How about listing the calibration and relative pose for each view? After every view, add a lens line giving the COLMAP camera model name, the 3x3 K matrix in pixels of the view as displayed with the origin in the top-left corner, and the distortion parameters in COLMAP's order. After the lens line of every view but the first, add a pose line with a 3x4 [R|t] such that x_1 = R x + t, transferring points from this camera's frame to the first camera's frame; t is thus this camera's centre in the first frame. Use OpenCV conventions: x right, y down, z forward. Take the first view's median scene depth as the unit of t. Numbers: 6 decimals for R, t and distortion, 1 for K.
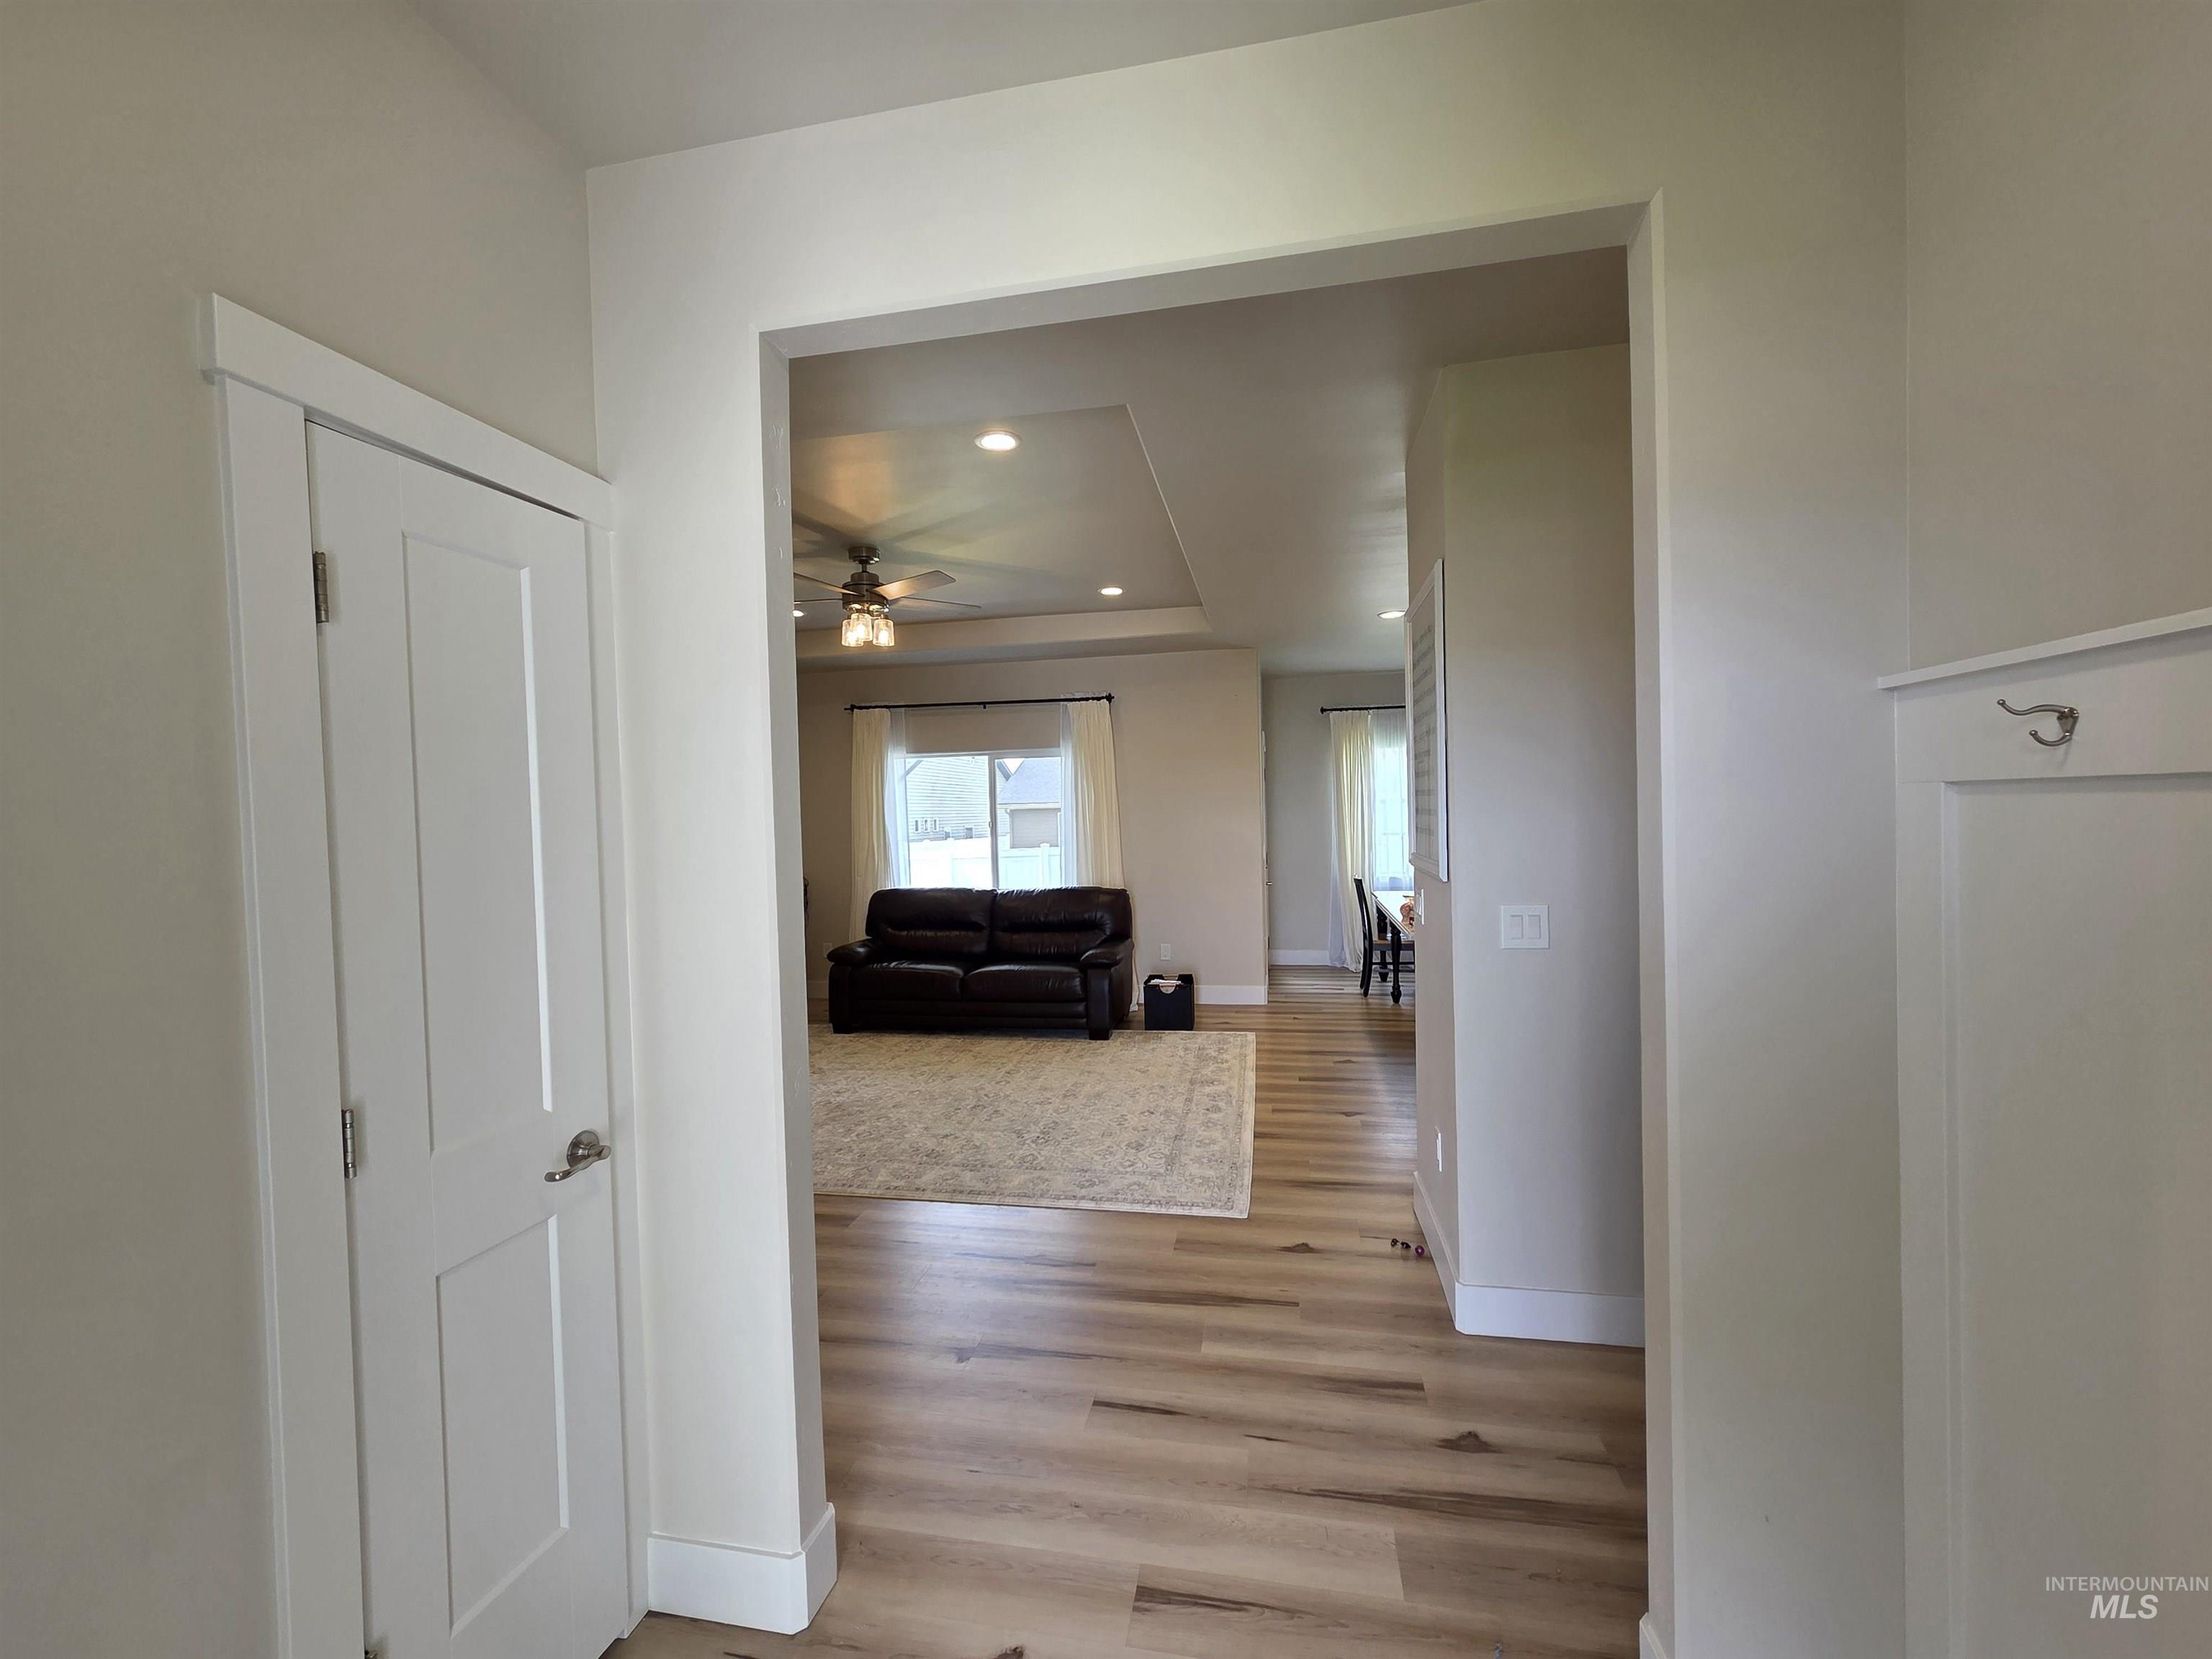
lens RADIAL K [[905.2, 0, 1096.9], [0, 905.2, 832.9], [0, 0, 1]] dist [0.003473, 0.000559]
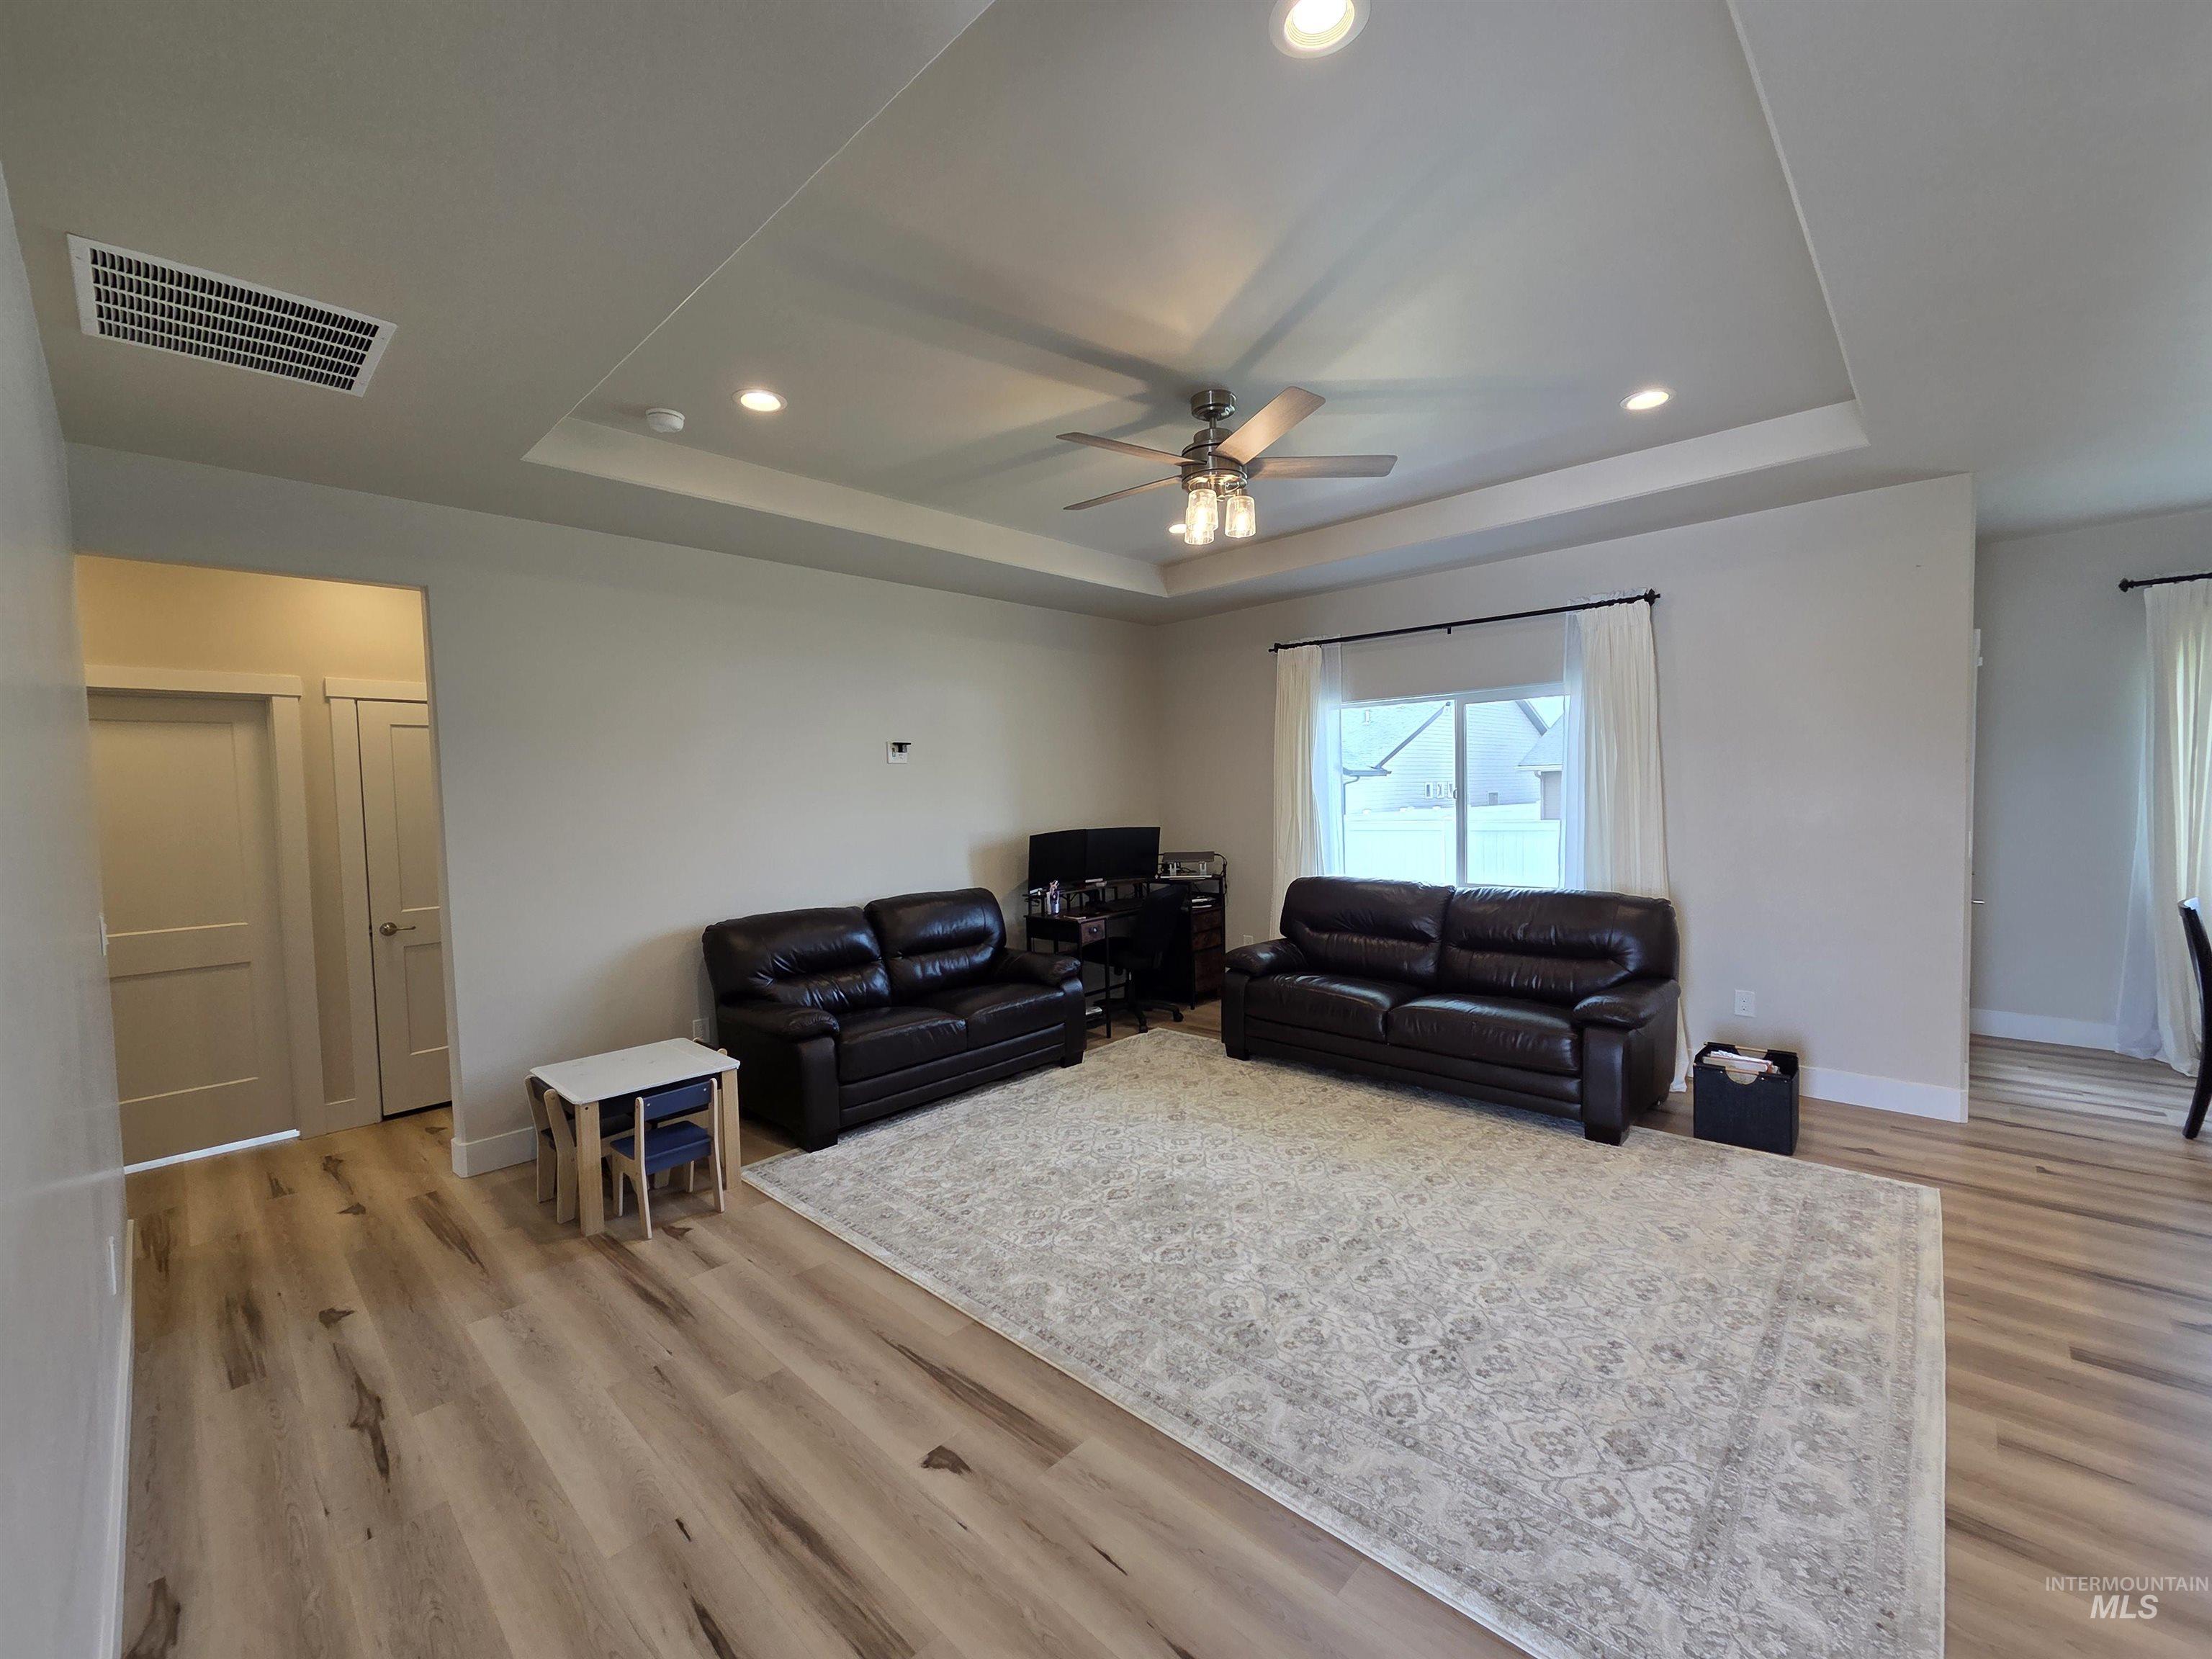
lens RADIAL K [[905.2, 0, 1096.9], [0, 905.2, 832.9], [0, 0, 1]] dist [0.003473, 0.000559]
pose [[0.844084, 0.028596, -0.535447, 0.041893], [-0.007082, 0.999084, 0.042193, -0.010119], [0.536164, -0.031822, 0.843514, 0.332789]]
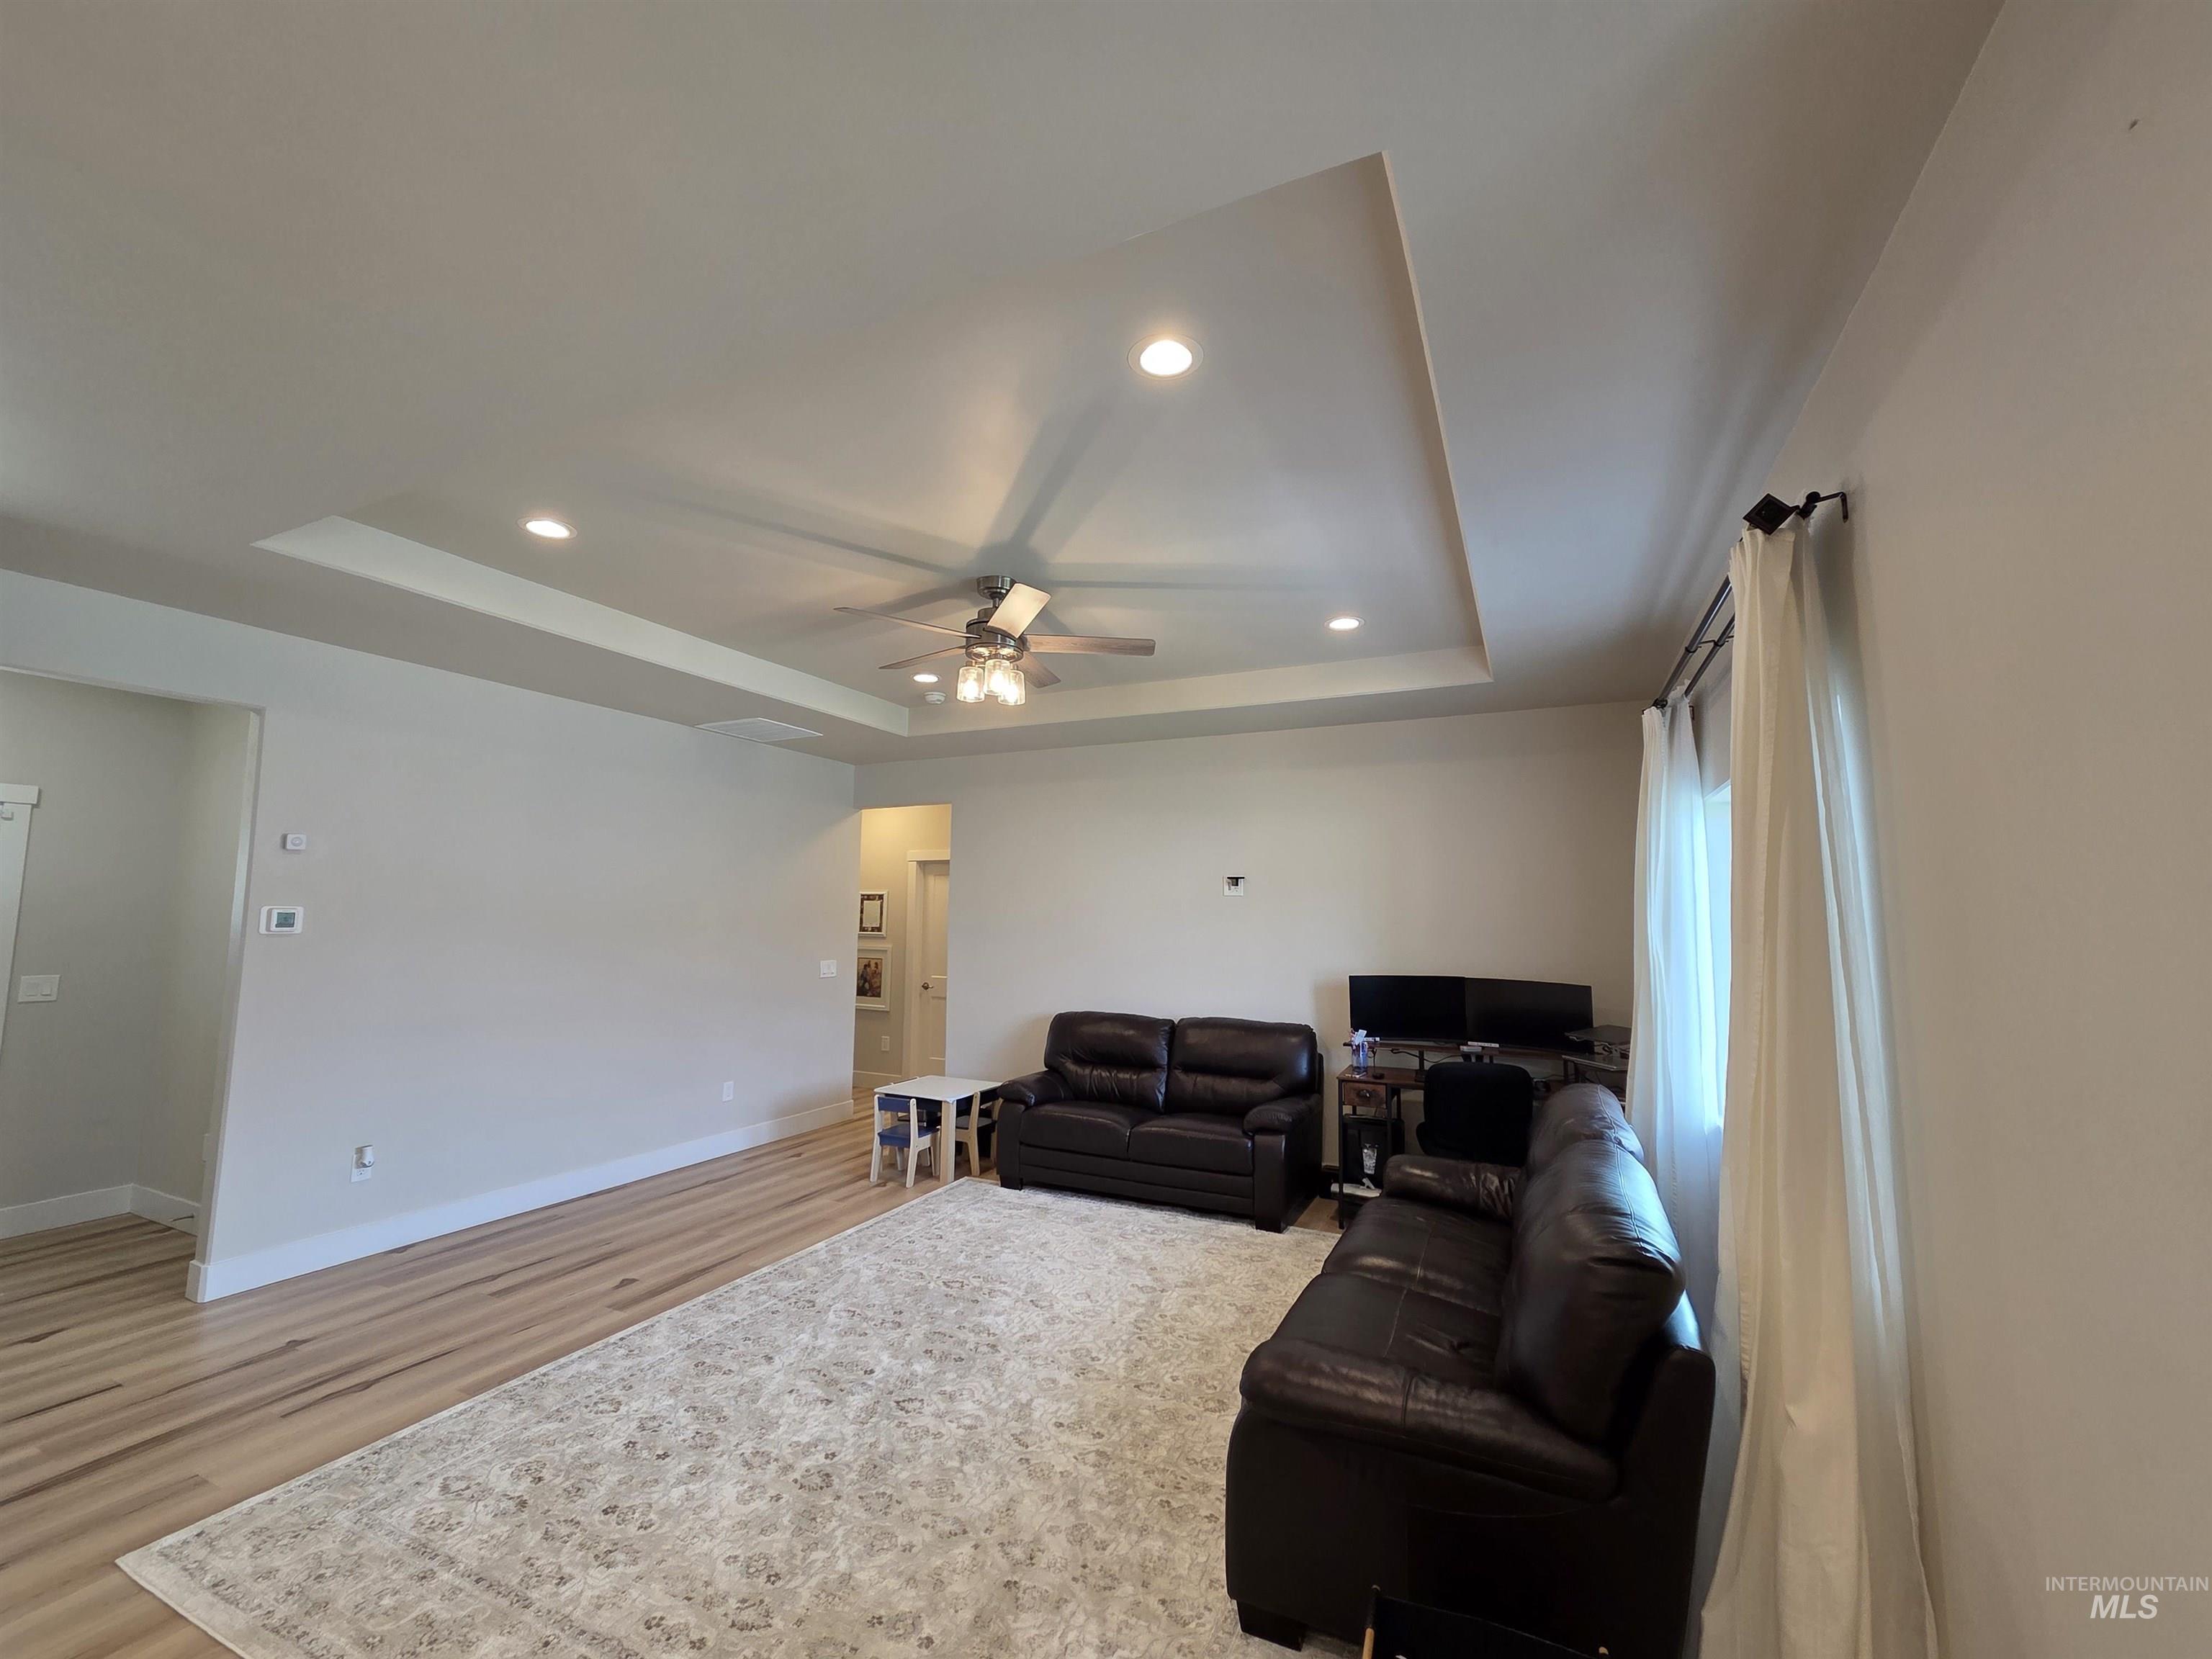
lens RADIAL K [[905.2, 0, 1096.9], [0, 905.2, 832.9], [0, 0, 1]] dist [0.003473, 0.000559]
pose [[-0.252329, -0.065268, -0.965438, 0.418418], [-0.025311, 0.997826, -0.060842, -0.047591], [0.967310, 0.009084, -0.253432, 1.175226]]
